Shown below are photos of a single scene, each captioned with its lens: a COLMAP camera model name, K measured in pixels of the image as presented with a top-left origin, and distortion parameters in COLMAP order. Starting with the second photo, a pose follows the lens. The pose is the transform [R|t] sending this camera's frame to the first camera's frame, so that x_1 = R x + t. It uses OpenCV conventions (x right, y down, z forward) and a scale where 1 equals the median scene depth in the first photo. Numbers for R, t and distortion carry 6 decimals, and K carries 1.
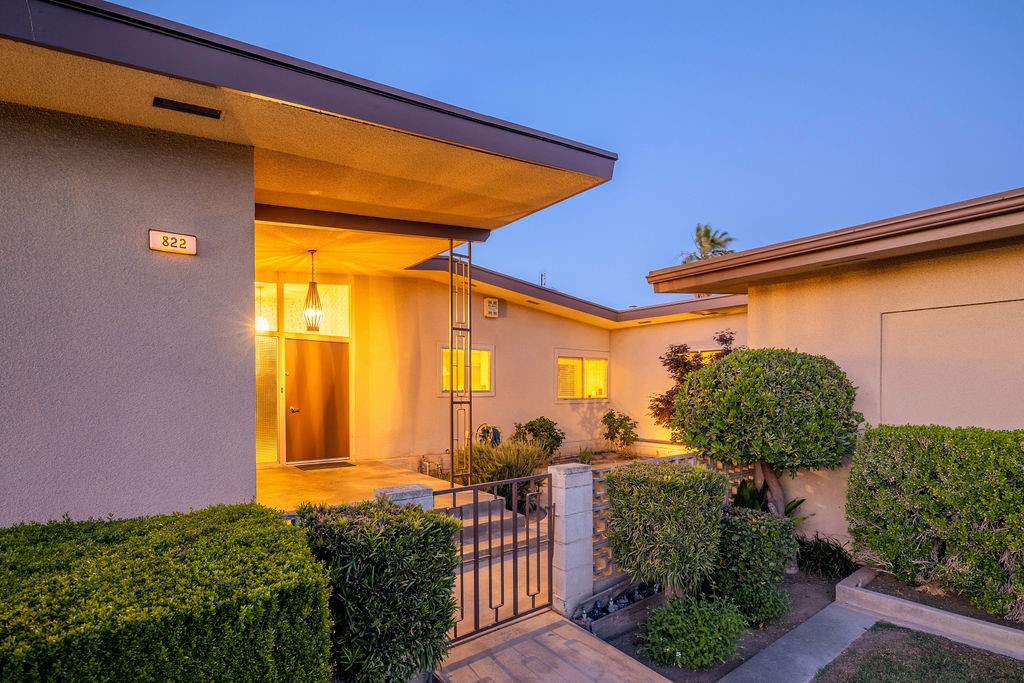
lens RADIAL K [[498.1, 0, 512.1], [0, 498.1, 397.5], [0, 0, 1]] dist [0.000215, -0.000127]
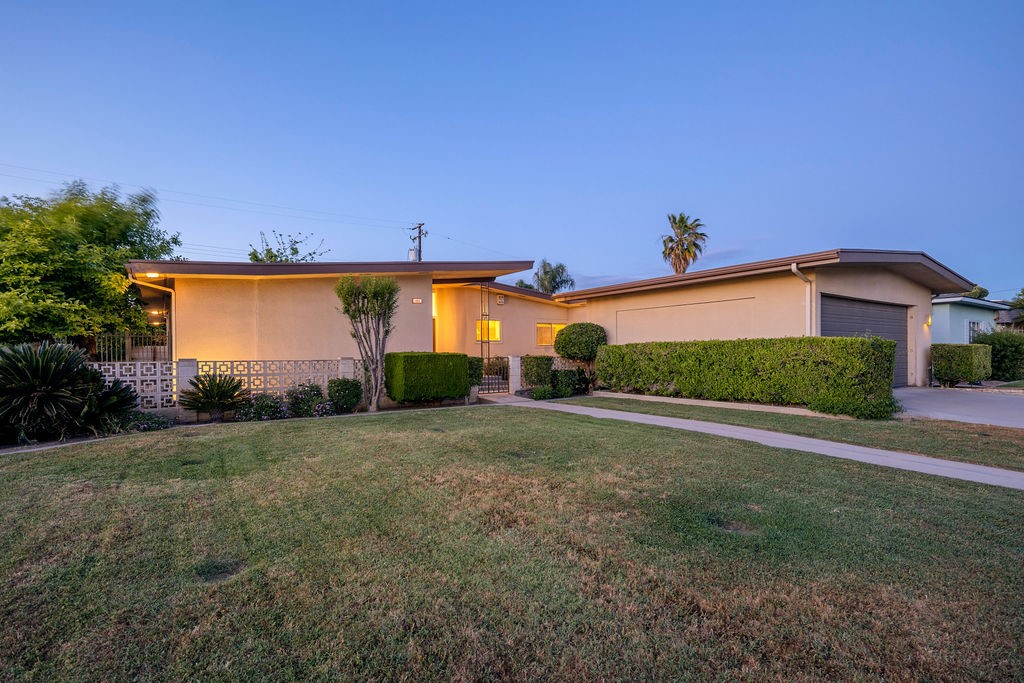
lens RADIAL K [[493.8, 0, 510.5], [0, 493.8, 373.0], [0, 0, 1]] dist [0.000532, -0.000171]
pose [[0.997980, -0.005643, -0.063274, 0.152544], [0.007516, 0.999539, 0.029406, 0.076026], [0.063079, -0.029823, 0.997563, -1.257752]]
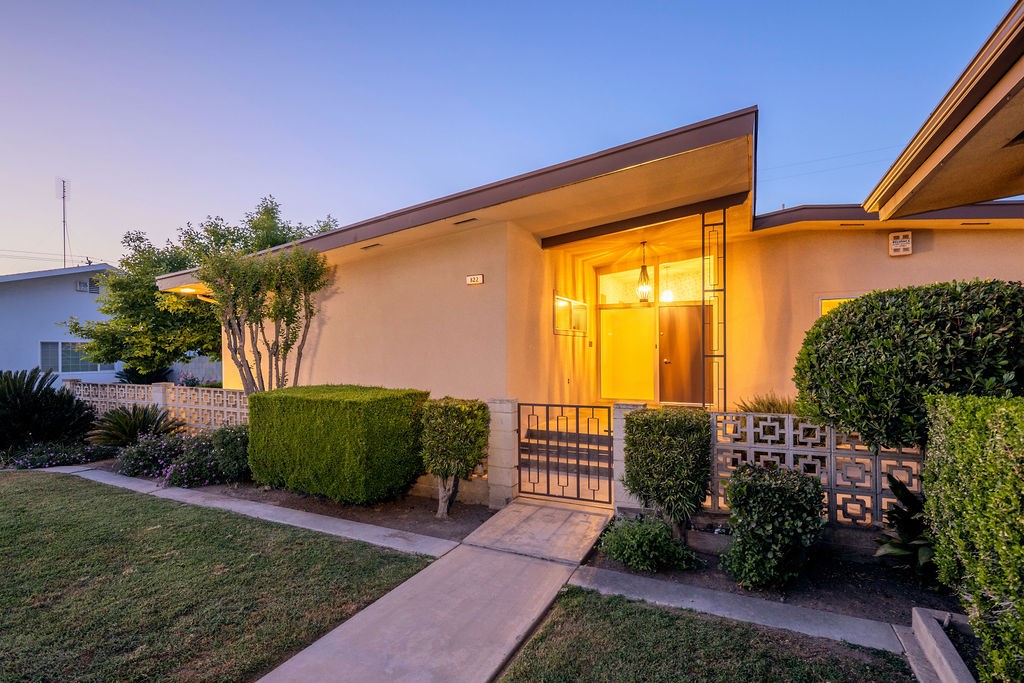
lens RADIAL K [[495.3, 0, 513.6], [0, 495.3, 348.7], [0, 0, 1]] dist [0.000400, 0.000043]
pose [[0.422340, -0.002841, -0.906433, 0.516316], [-0.004254, 0.999978, -0.005117, -0.000789], [0.906428, 0.006017, 0.422319, 0.097157]]
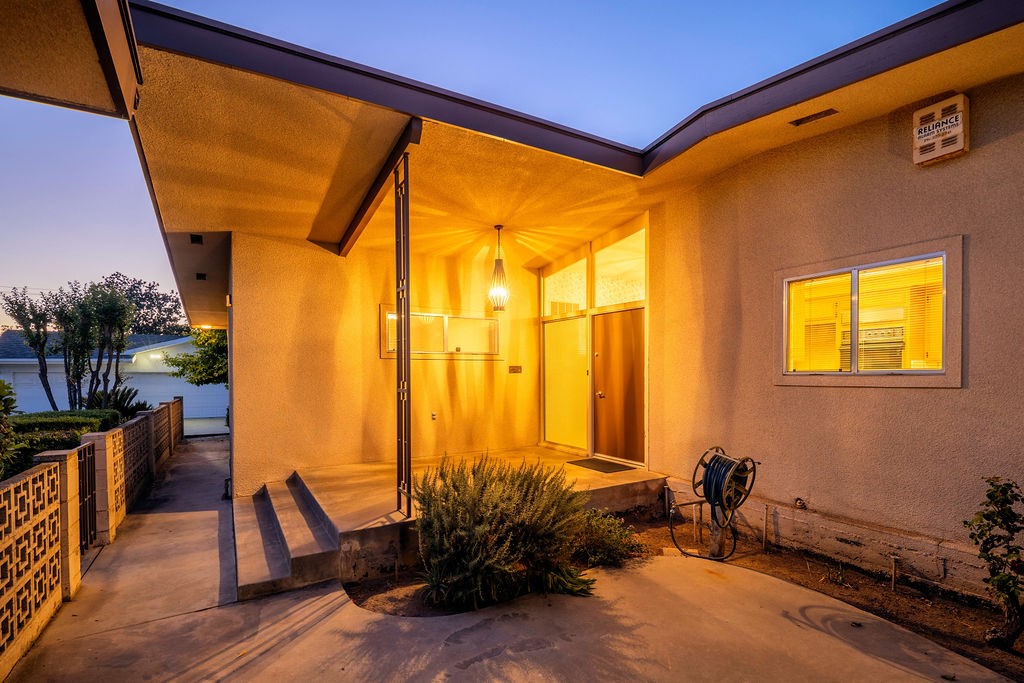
lens RADIAL K [[493.8, 0, 510.5], [0, 493.8, 373.0], [0, 0, 1]] dist [0.000532, -0.000171]
pose [[-0.169469, 0.005299, -0.985521, 0.415500], [-0.003653, 0.999975, 0.006005, -0.017648], [0.985529, 0.004617, -0.169446, 0.926141]]
